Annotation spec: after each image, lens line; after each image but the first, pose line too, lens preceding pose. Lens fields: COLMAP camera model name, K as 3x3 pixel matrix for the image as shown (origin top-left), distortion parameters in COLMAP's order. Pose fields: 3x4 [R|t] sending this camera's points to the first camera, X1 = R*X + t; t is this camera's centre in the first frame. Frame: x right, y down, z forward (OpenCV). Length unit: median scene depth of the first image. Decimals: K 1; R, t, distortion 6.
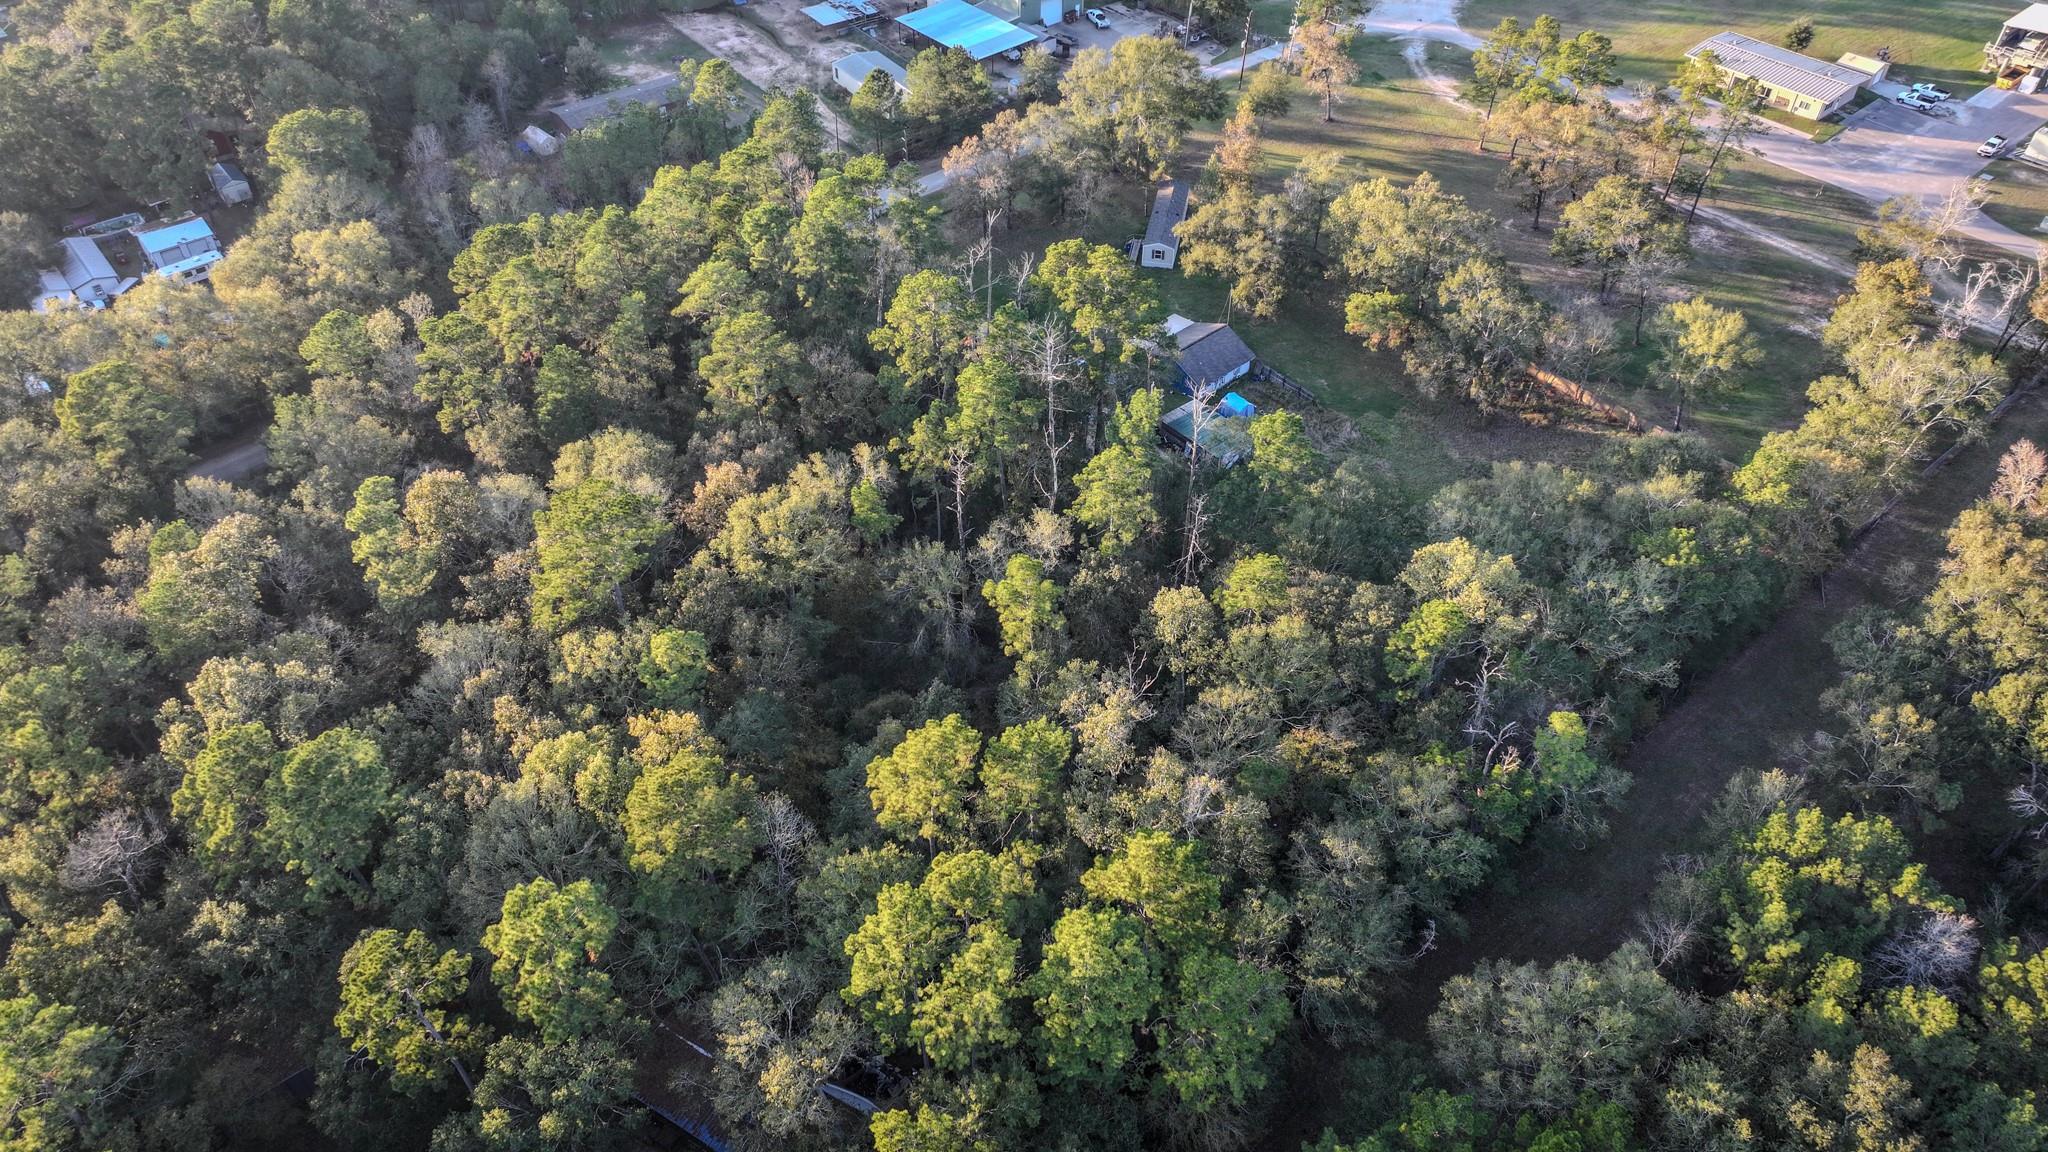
lens RADIAL K [[1441.5, 0, 1028.2], [0, 1441.5, 573.9], [0, 0, 1]] dist [-0.009869, 0.024714]
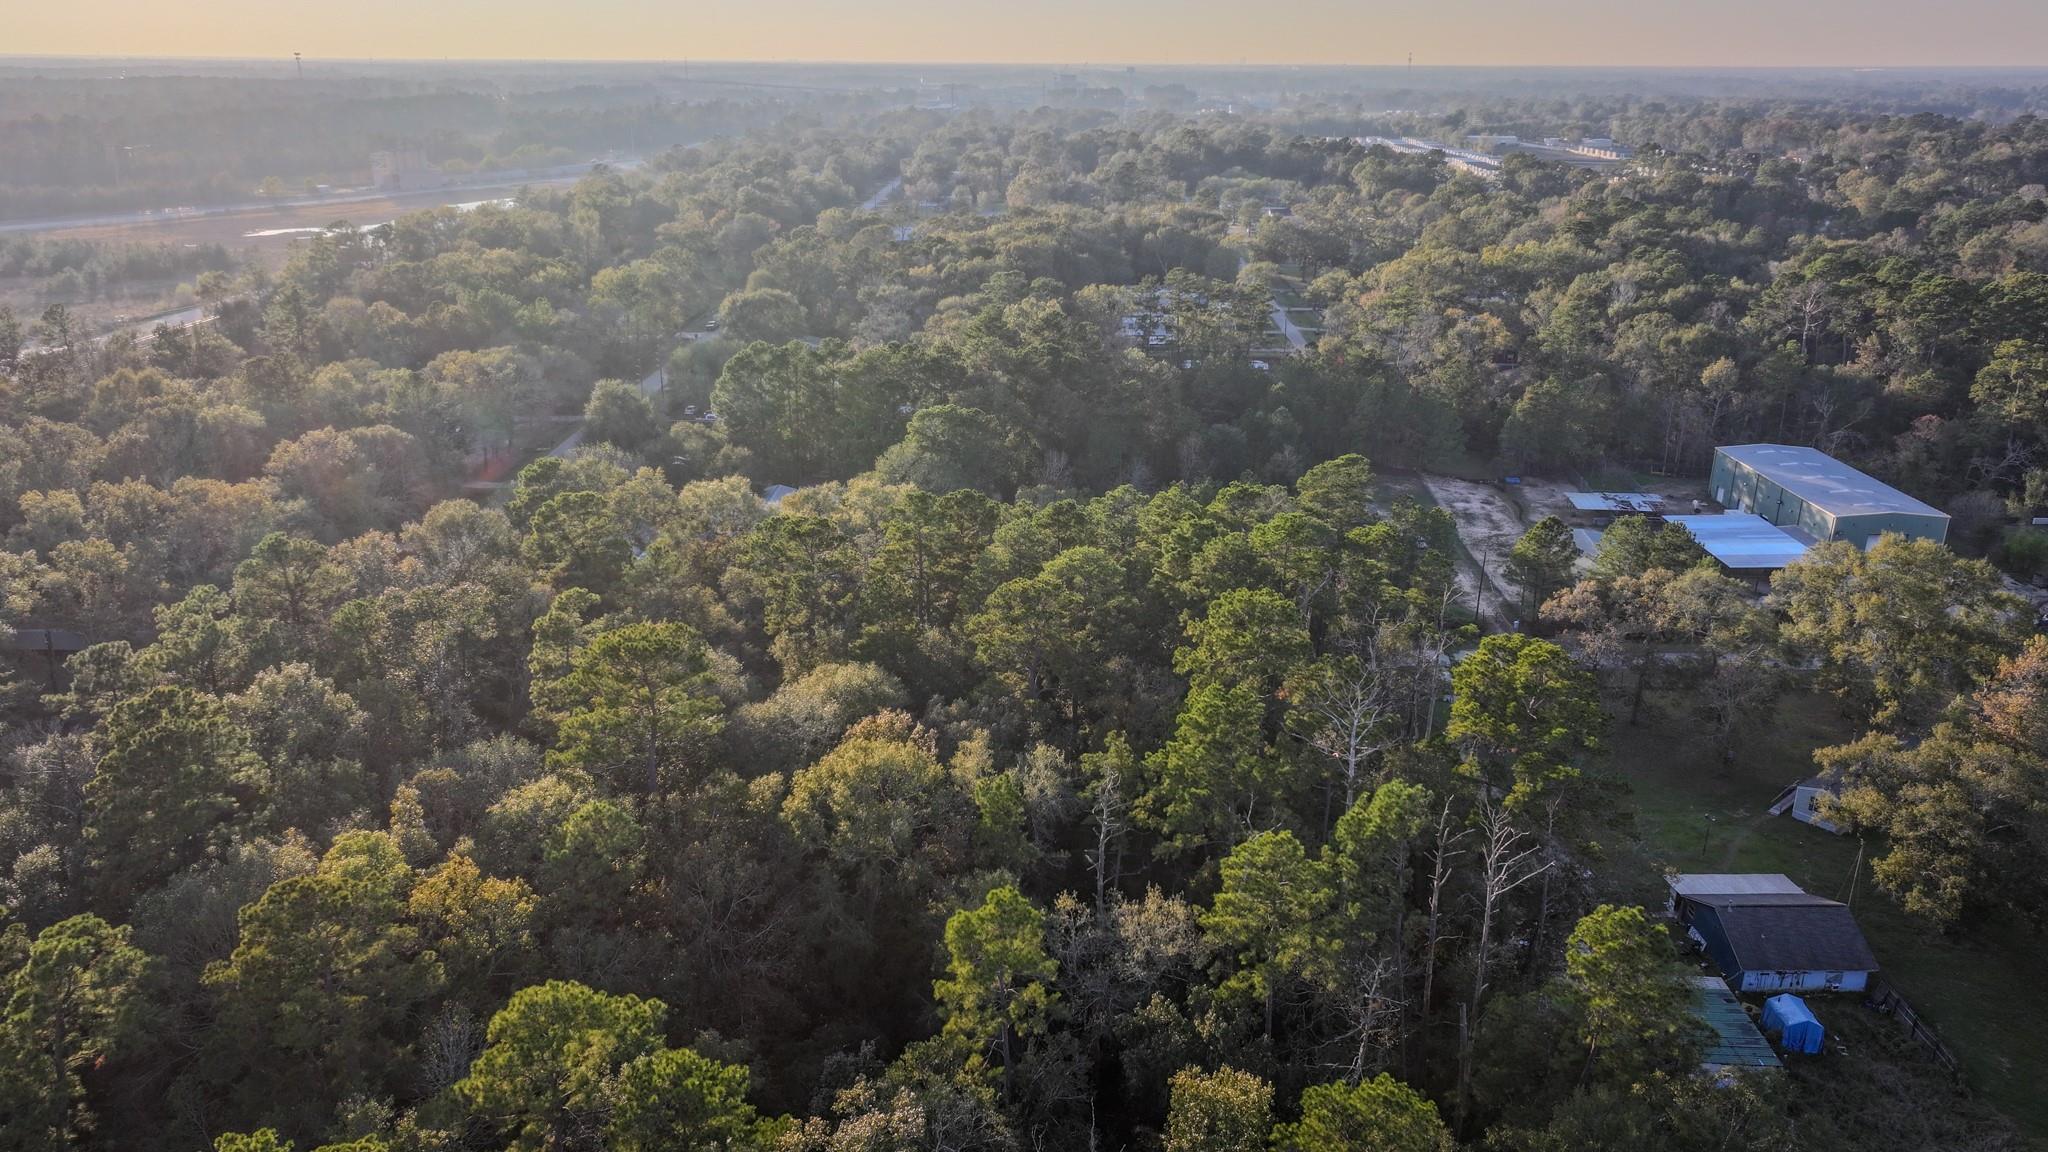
lens RADIAL K [[1433.8, 0, 1028.0], [0, 1433.8, 576.2], [0, 0, 1]] dist [0.001202, 0.010947]
pose [[0.742368, 0.221864, -0.632192, 0.334373], [-0.455468, 0.859129, -0.233338, 0.011335], [0.491365, 0.461166, 0.738842, 0.441652]]
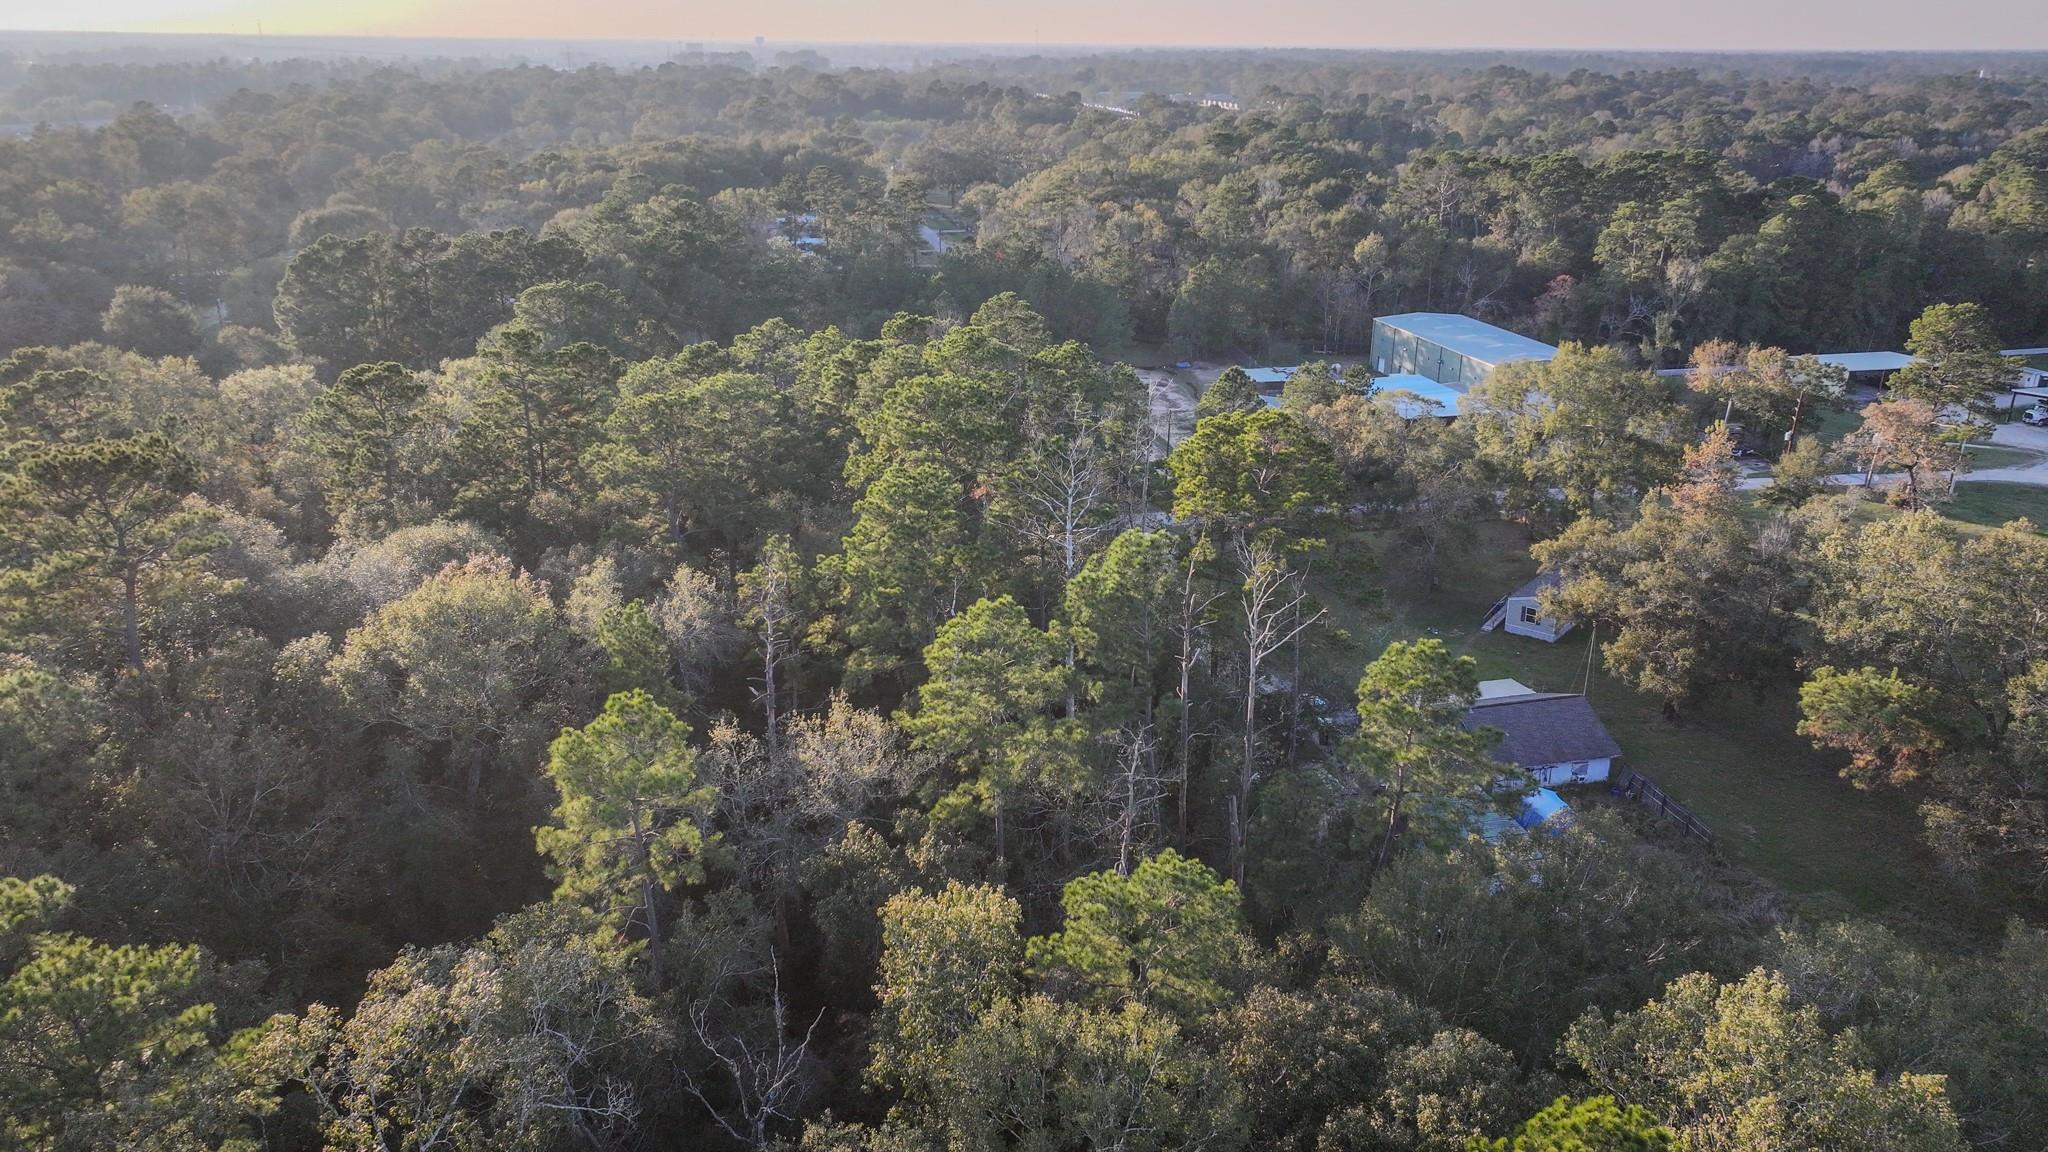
lens RADIAL K [[1433.8, 0, 1028.0], [0, 1433.8, 576.2], [0, 0, 1]] dist [0.001202, 0.010947]
pose [[0.880729, 0.164052, -0.444300, 0.270221], [-0.323884, 0.893076, -0.312272, 0.050368], [0.345565, 0.418929, 0.839692, 0.598494]]
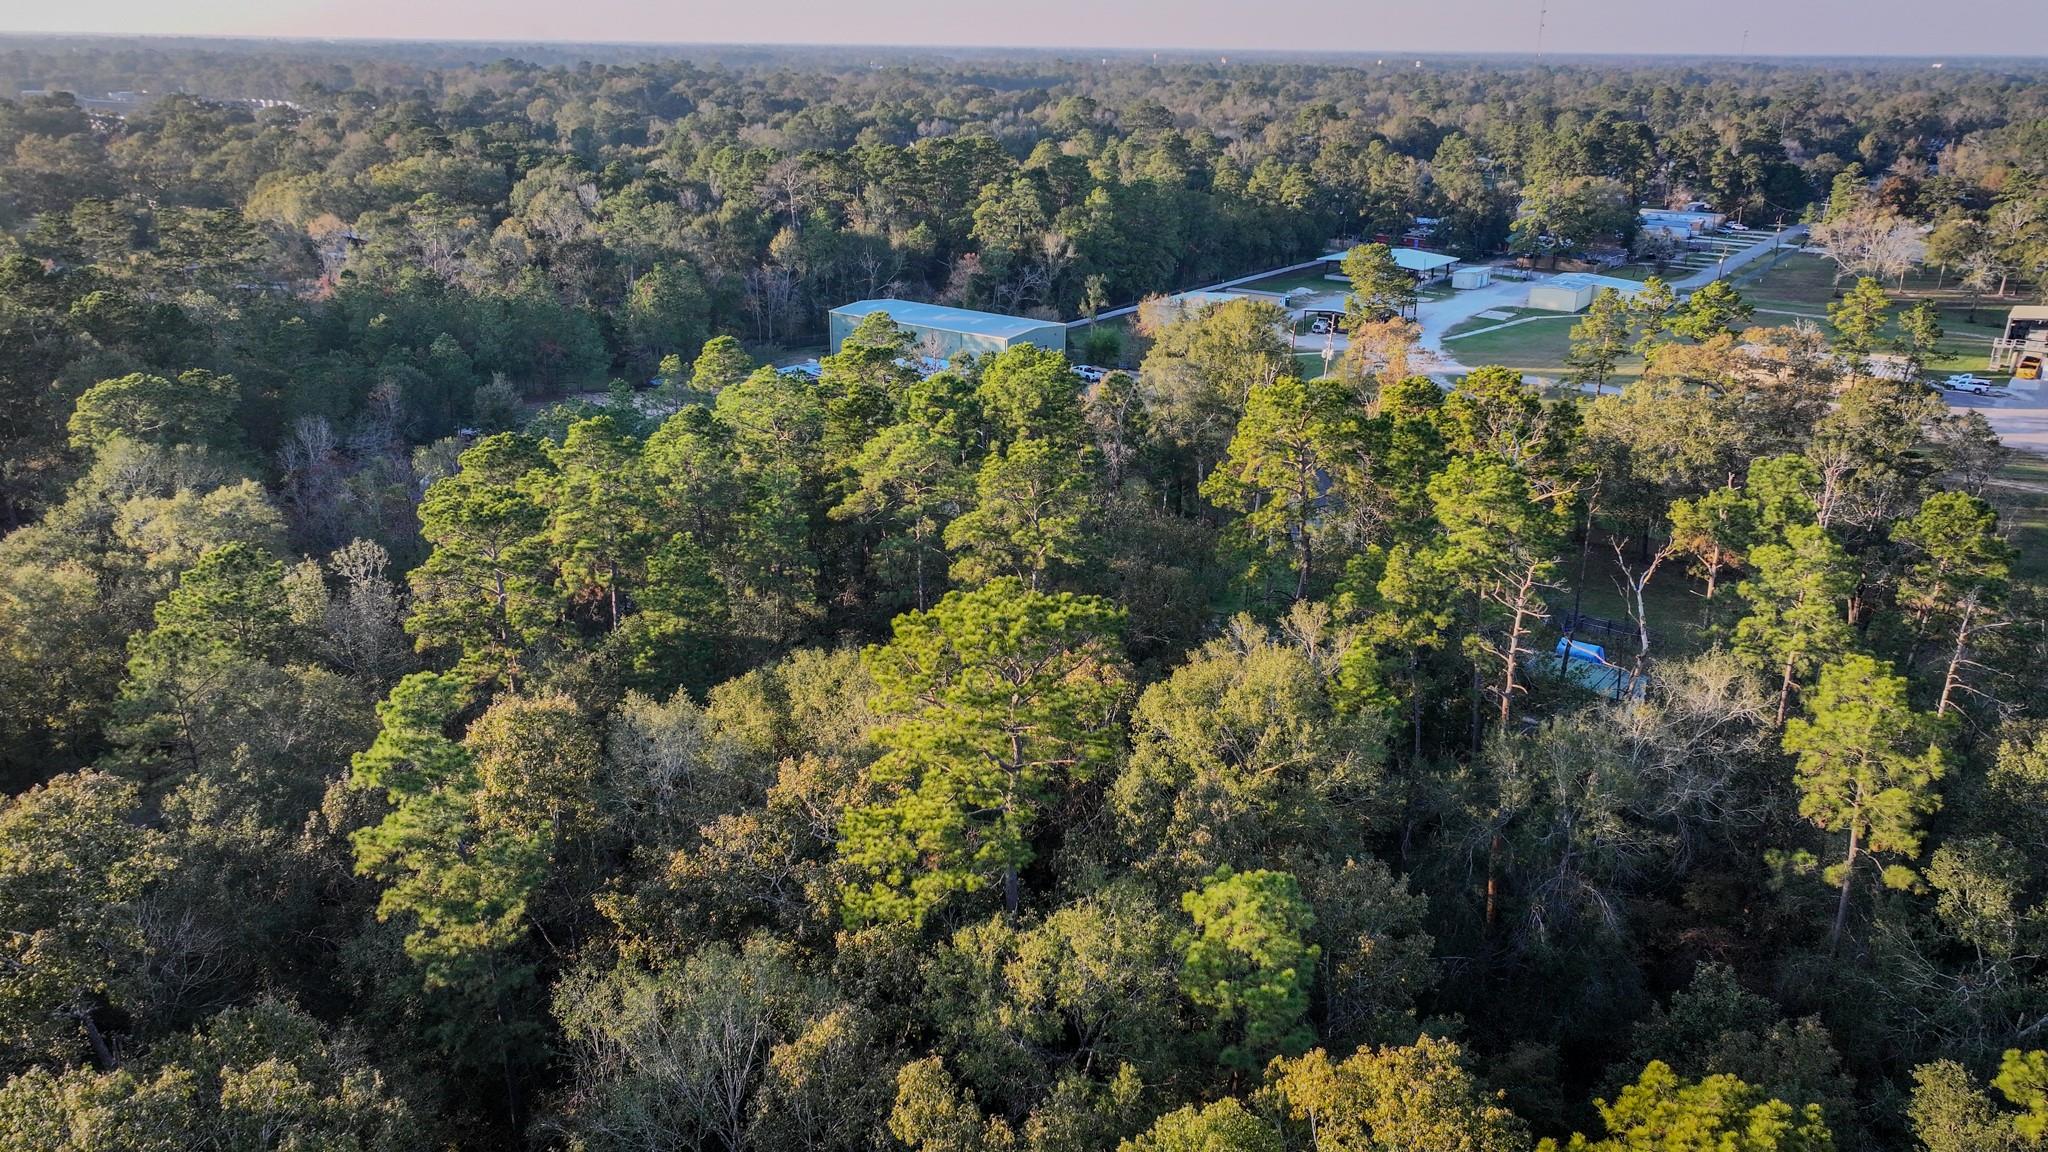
lens RADIAL K [[1441.5, 0, 1028.2], [0, 1441.5, 573.9], [0, 0, 1]] dist [-0.009869, 0.024714]
pose [[0.977598, -0.069659, 0.198619, -0.345718], [0.141049, 0.917228, -0.372555, 0.097000], [-0.156227, 0.392225, 0.906506, 0.534454]]
